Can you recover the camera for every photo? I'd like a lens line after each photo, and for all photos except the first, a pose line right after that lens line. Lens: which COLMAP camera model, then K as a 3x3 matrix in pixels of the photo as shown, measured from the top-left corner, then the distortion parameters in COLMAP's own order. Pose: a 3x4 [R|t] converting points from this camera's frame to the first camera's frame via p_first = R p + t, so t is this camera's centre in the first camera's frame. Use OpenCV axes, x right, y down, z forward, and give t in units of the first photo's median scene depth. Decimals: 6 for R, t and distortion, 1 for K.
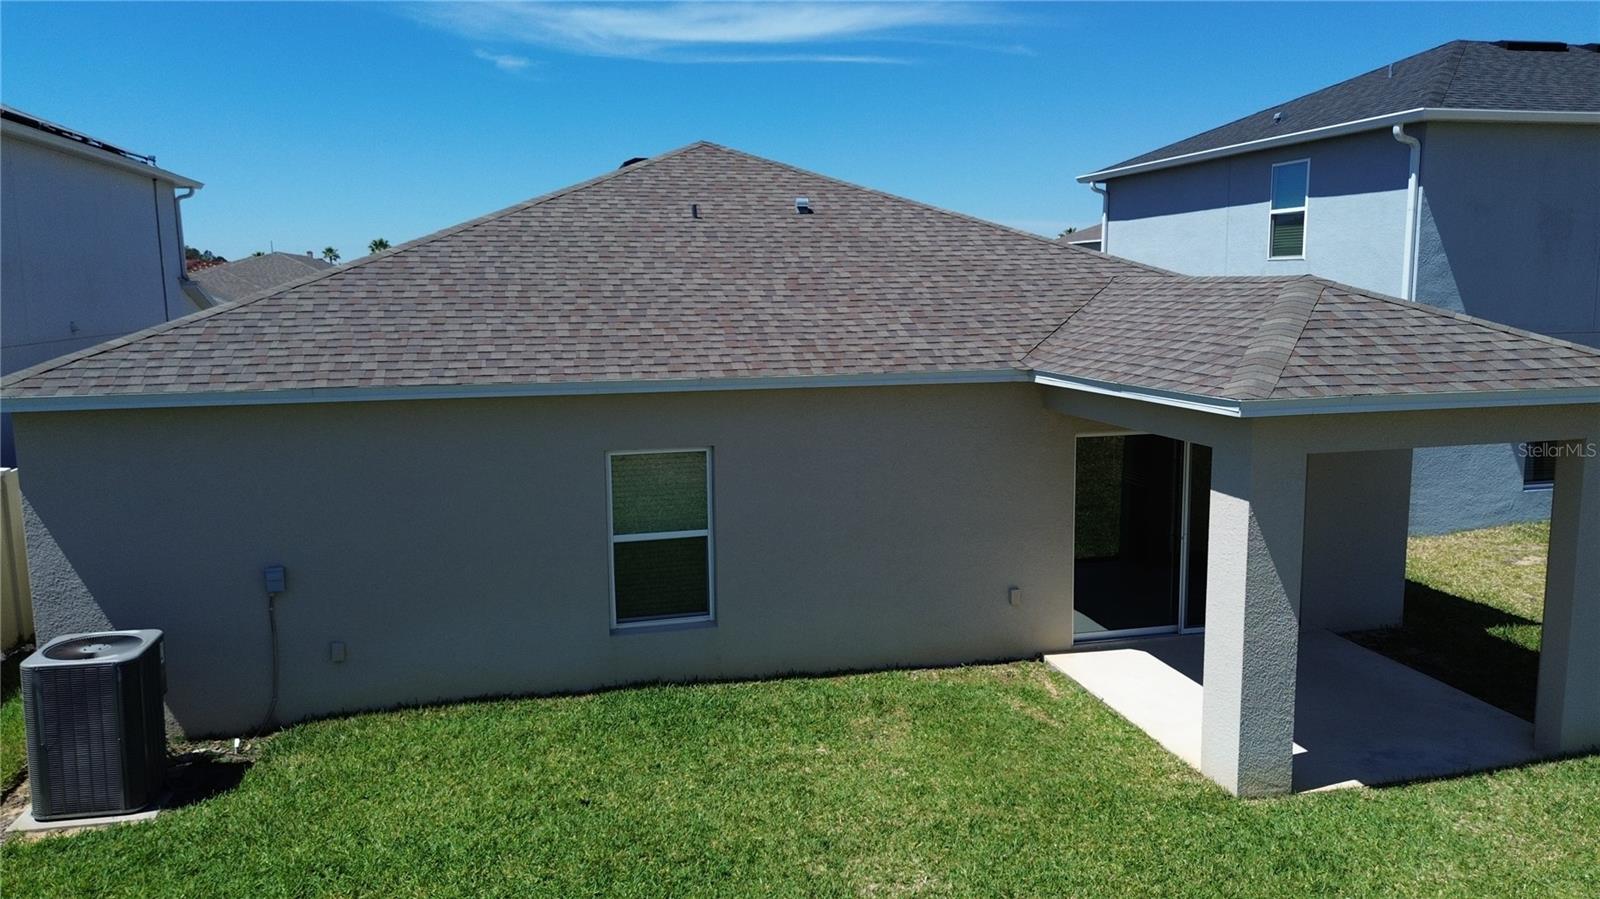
lens RADIAL K [[1139.3, 0, 802.2], [0, 1139.3, 443.7], [0, 0, 1]] dist [0.066489, -0.069037]
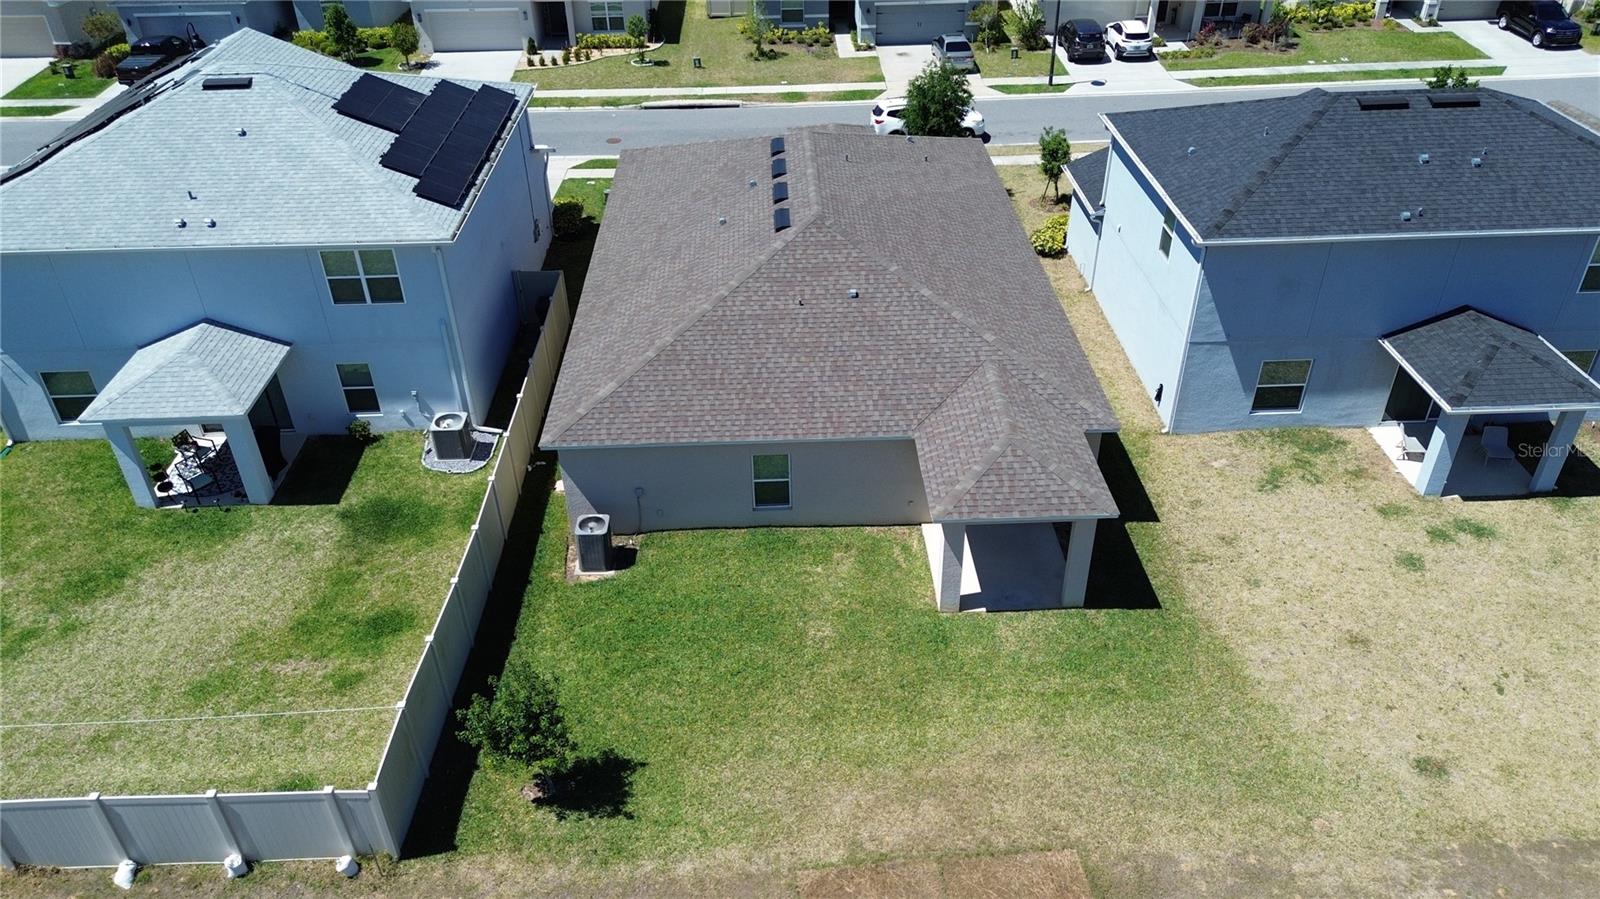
lens RADIAL K [[1139.3, 0, 802.2], [0, 1139.3, 443.7], [0, 0, 1]] dist [0.066489, -0.069037]
pose [[0.979334, 0.110298, -0.169525, 0.425686], [-0.023195, 0.893924, 0.447618, -1.301567], [0.200914, -0.434436, 0.878009, -1.410535]]
